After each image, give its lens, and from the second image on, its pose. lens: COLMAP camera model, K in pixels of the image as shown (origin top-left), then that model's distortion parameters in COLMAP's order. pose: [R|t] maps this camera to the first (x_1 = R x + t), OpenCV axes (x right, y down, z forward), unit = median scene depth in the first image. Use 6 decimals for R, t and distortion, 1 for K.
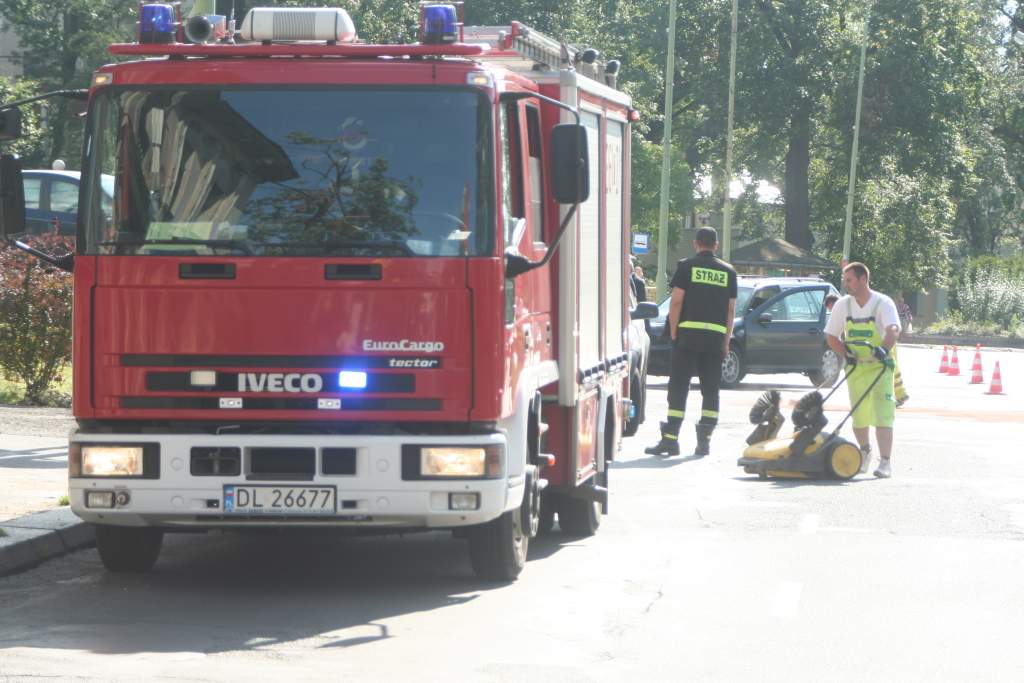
lens RADIAL K [[3746.9, 0, 512.1], [0, 3746.9, 341.7], [0, 0, 1]] dist [-0.007153, 0.000000]
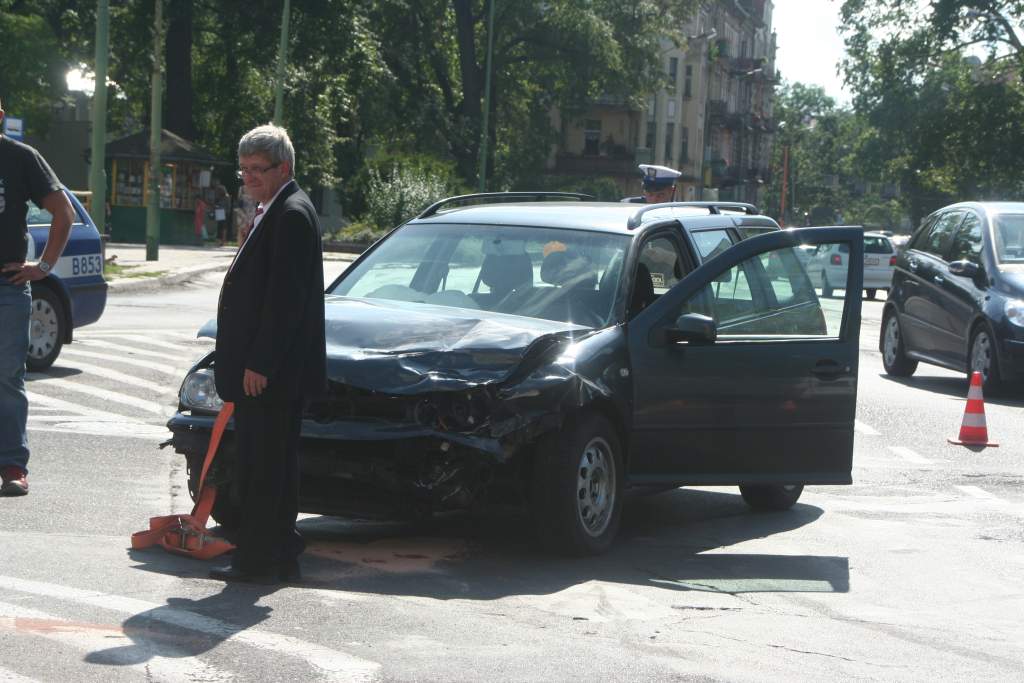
lens RADIAL K [[3353.4, 0, 511.9], [0, 3353.4, 341.6], [0, 0, 1]] dist [0.807624, 0.000000]
pose [[0.981695, -0.009049, 0.190243, -0.000585], [0.002874, 0.999461, 0.032707, -0.003797], [-0.190436, -0.031562, 0.981192, 0.187111]]
